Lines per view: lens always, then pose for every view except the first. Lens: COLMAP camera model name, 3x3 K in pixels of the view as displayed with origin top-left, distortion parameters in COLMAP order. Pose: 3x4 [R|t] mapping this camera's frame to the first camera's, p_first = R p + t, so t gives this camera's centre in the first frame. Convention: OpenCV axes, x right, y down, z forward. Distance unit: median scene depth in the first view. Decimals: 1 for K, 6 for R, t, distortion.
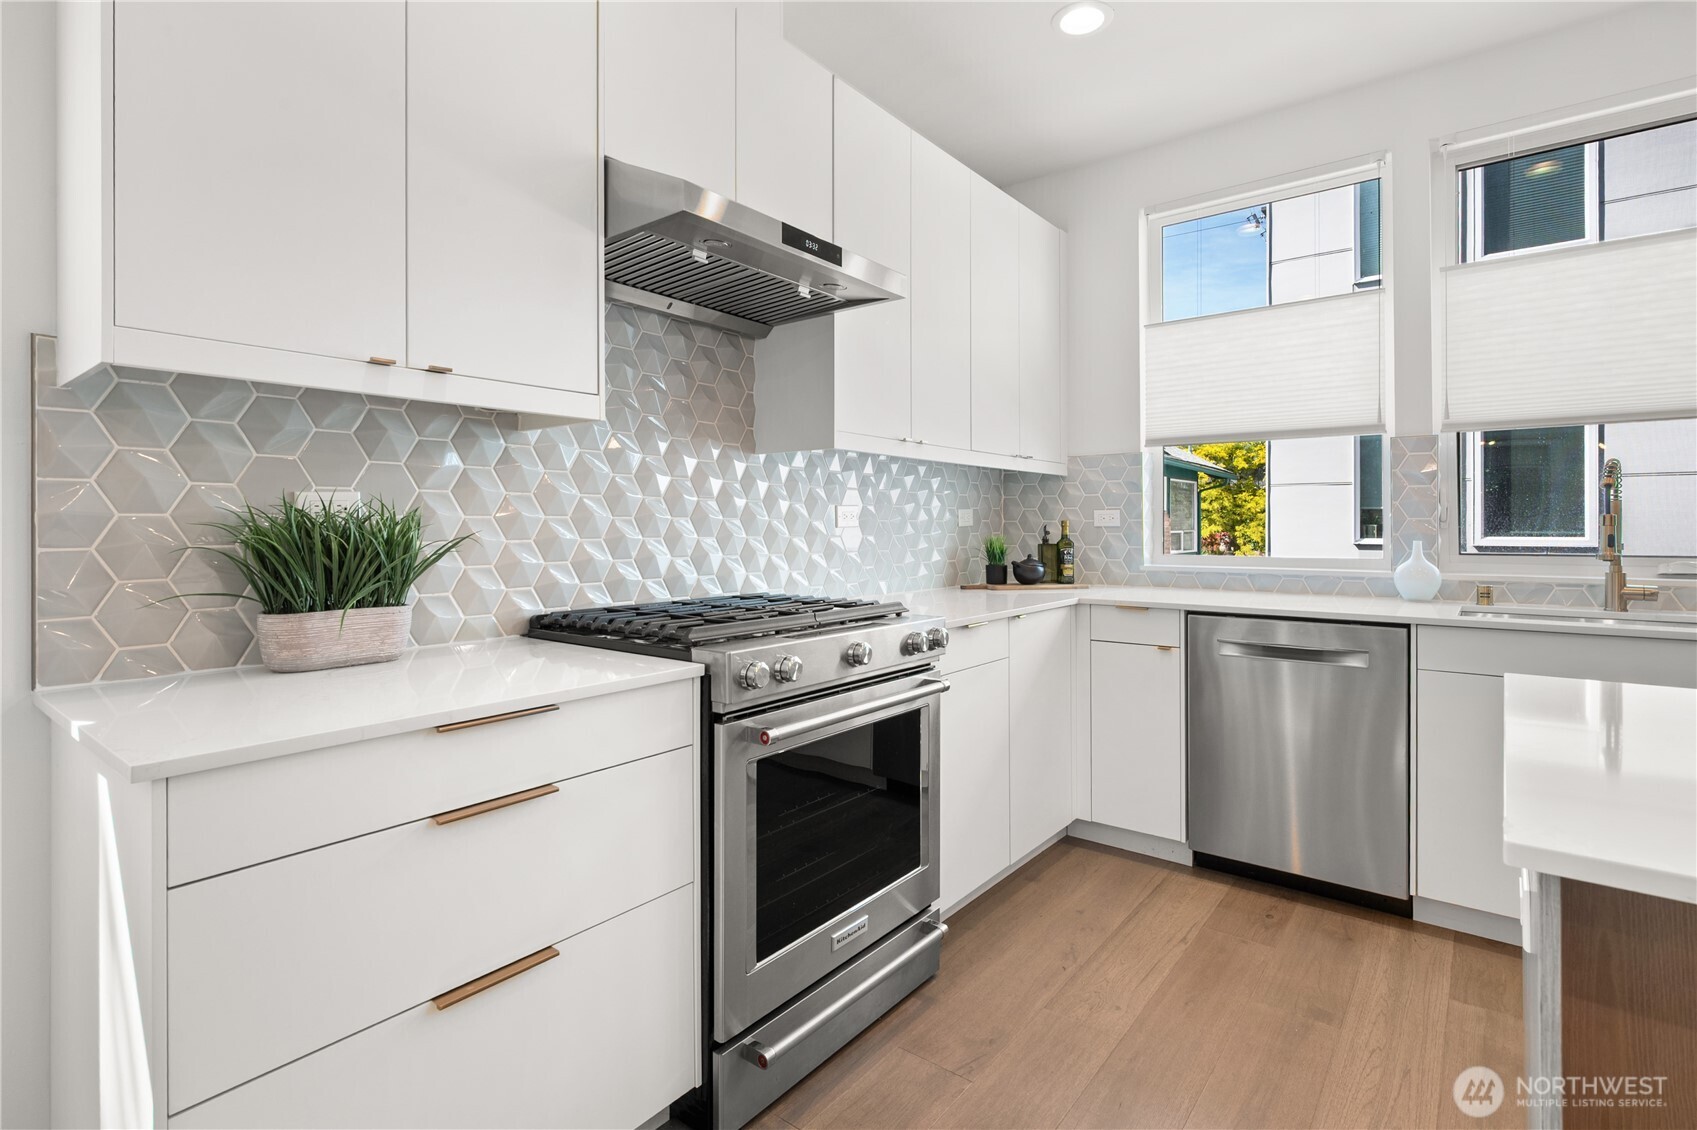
lens RADIAL K [[806.0, 0, 856.1], [0, 806.0, 525.5], [0, 0, 1]] dist [0.002700, -0.000122]
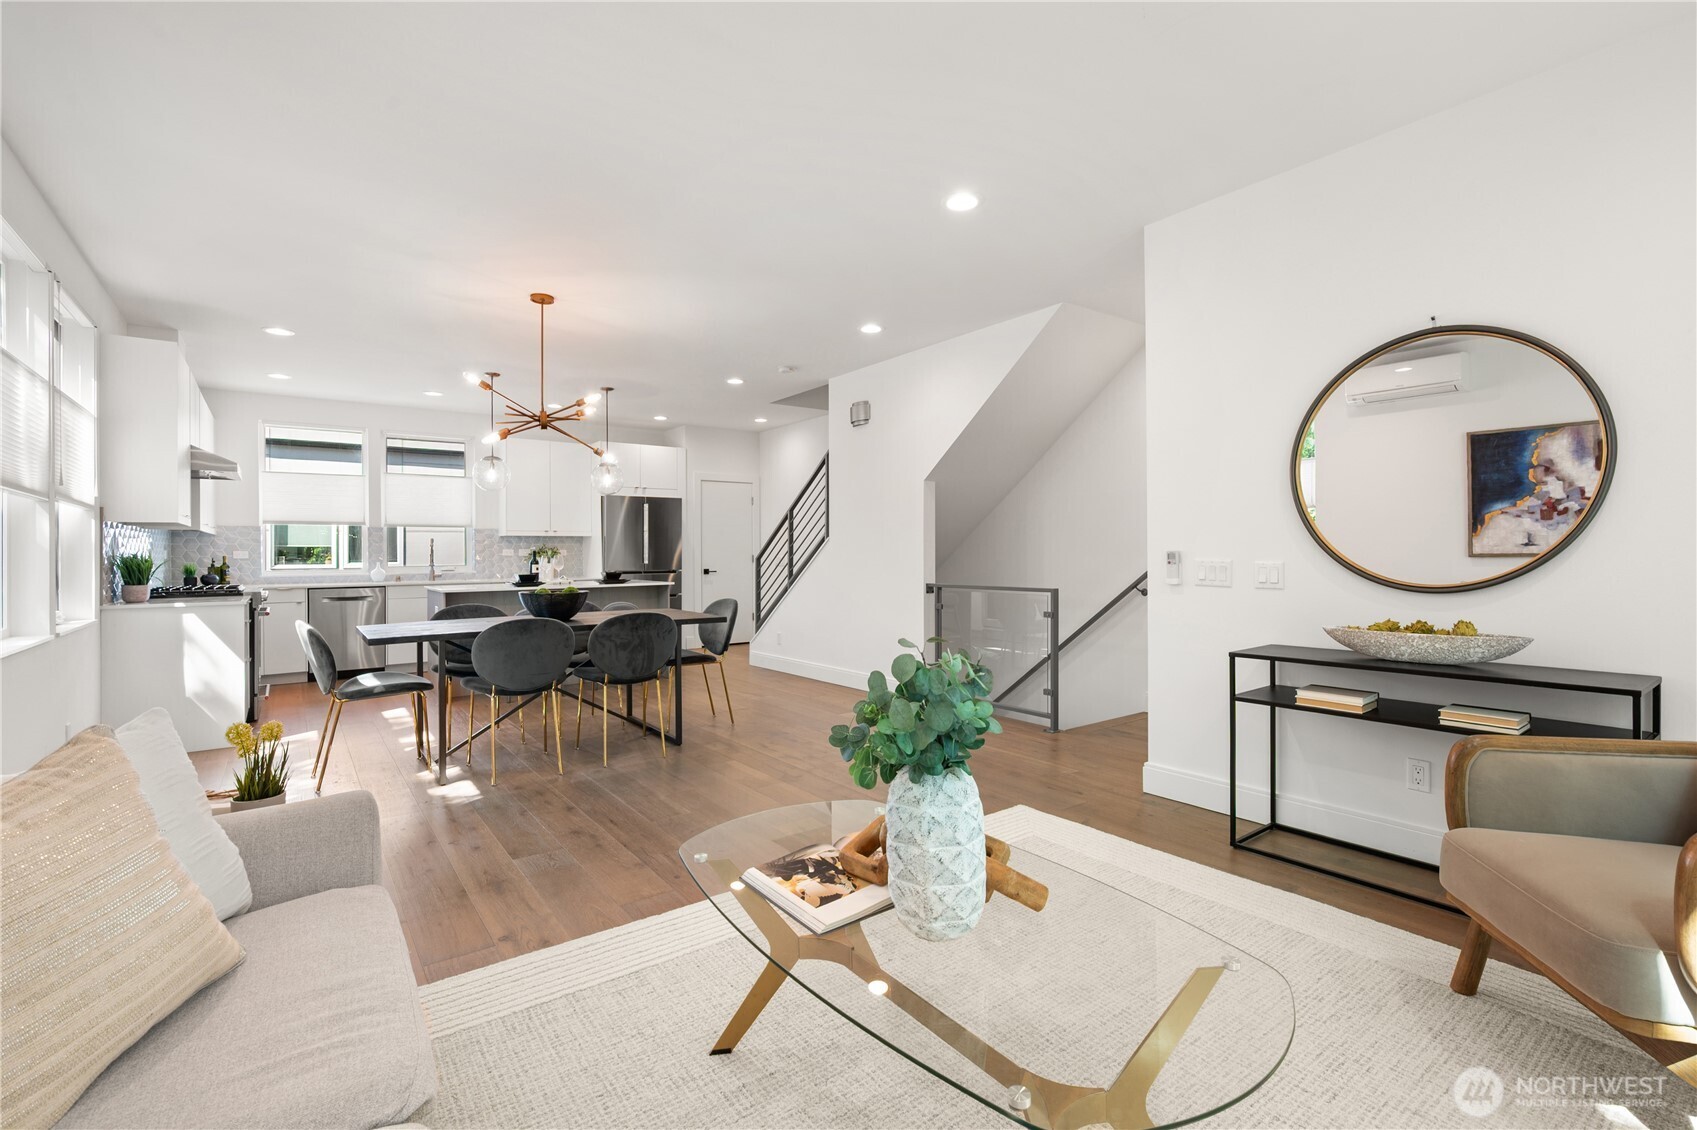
lens RADIAL K [[758.0, 0, 843.6], [0, 758.0, 557.0], [0, 0, 1]] dist [-0.002263, -0.000526]
pose [[0.249989, -0.004232, 0.968239, -1.792117], [0.004954, 0.999983, 0.003092, -0.001765], [-0.968236, 0.004024, 0.250006, -1.560437]]
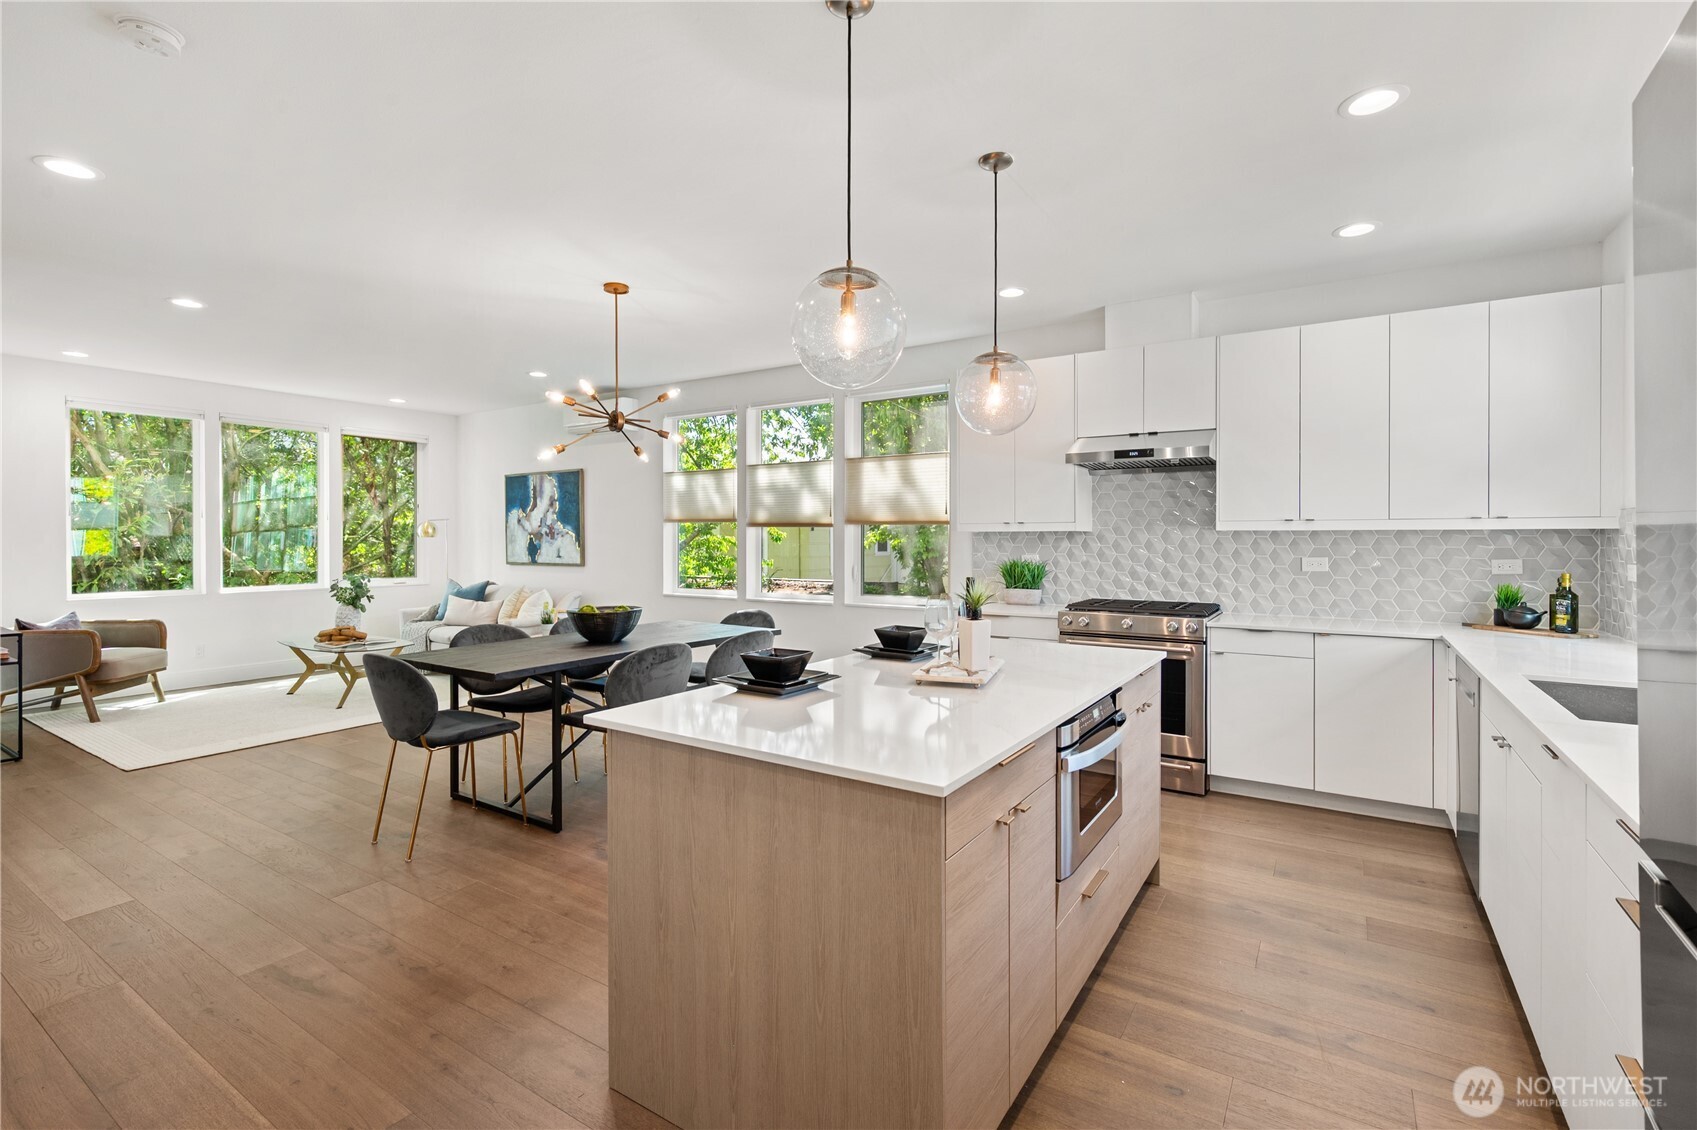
lens RADIAL K [[758.0, 0, 856.7], [0, 758.0, 548.7], [0, 0, 1]] dist [-0.002263, -0.000526]
pose [[0.104589, 0.013689, -0.994421, 1.578133], [0.001875, 0.999901, 0.013962, -0.074562], [0.994514, -0.003325, 0.104553, -0.038768]]
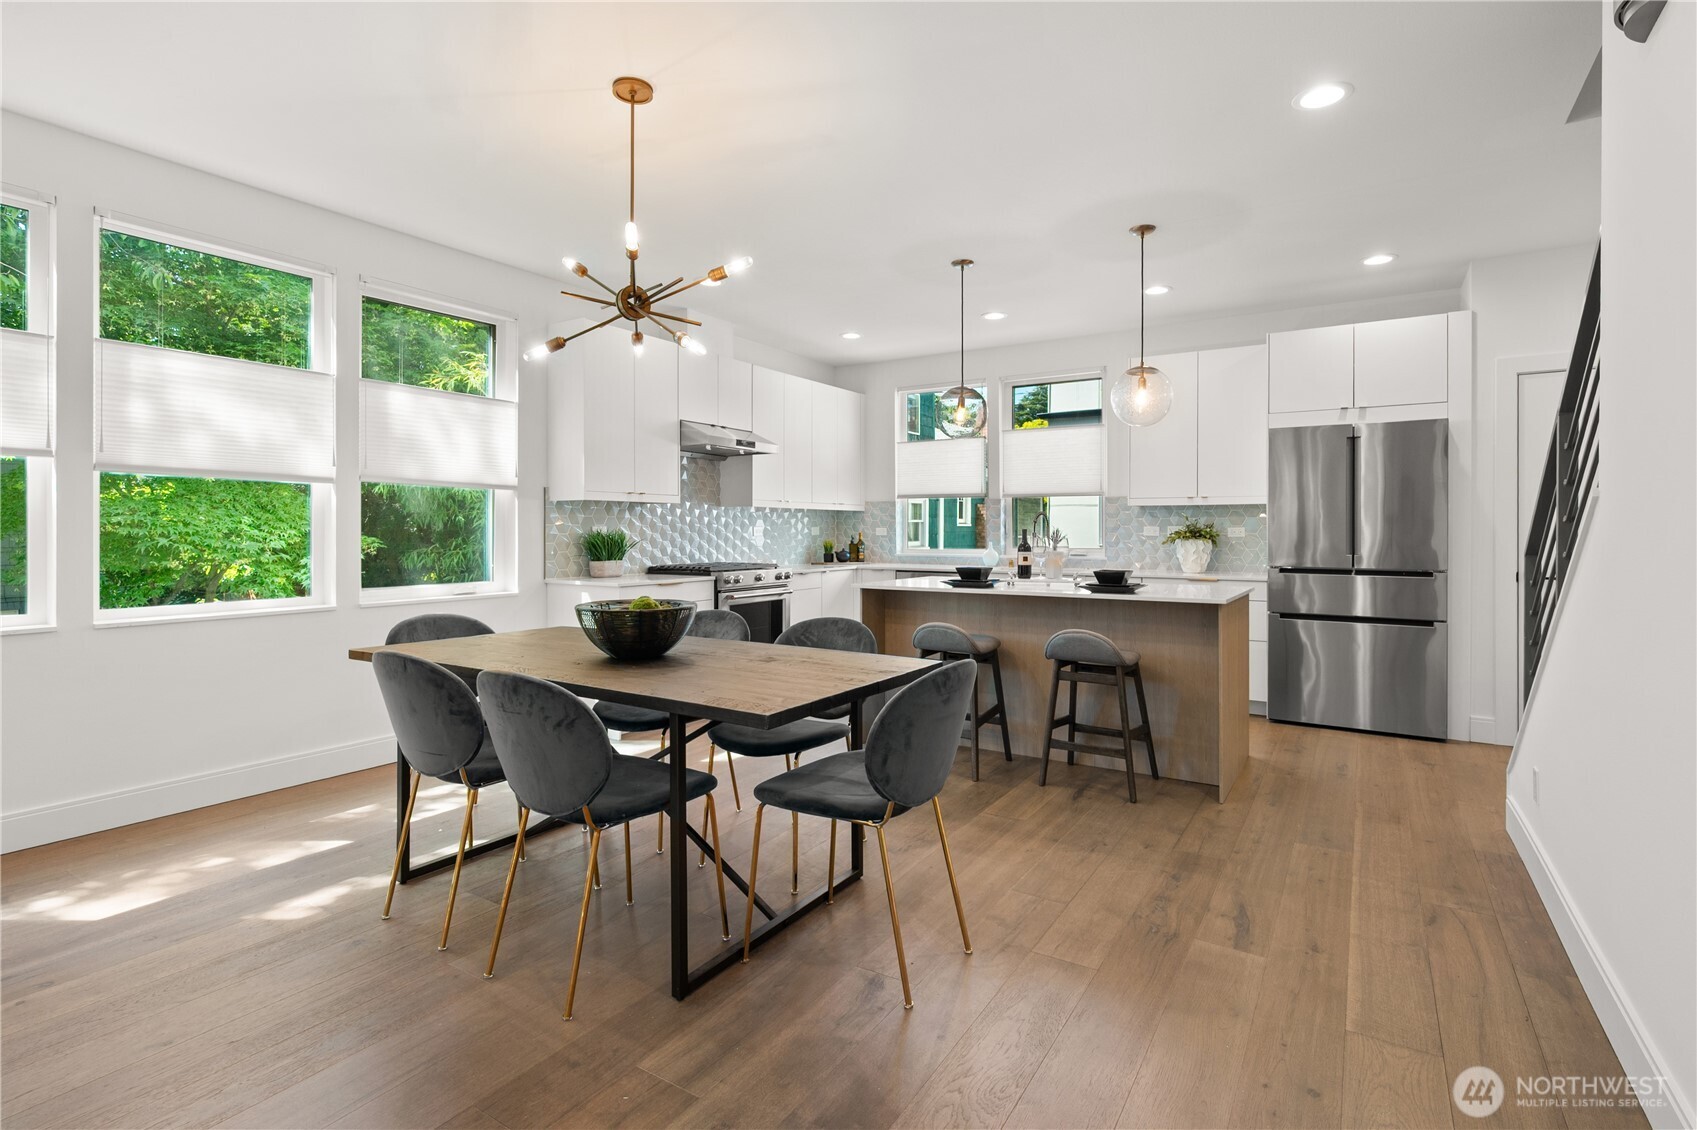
lens RADIAL K [[806.0, 0, 861.4], [0, 806.0, 529.0], [0, 0, 1]] dist [0.002700, -0.000122]
pose [[0.993697, 0.003398, 0.112045, 0.029272], [-0.003486, 0.999994, 0.000590, -0.023590], [-0.112042, -0.000977, 0.993703, -1.549974]]
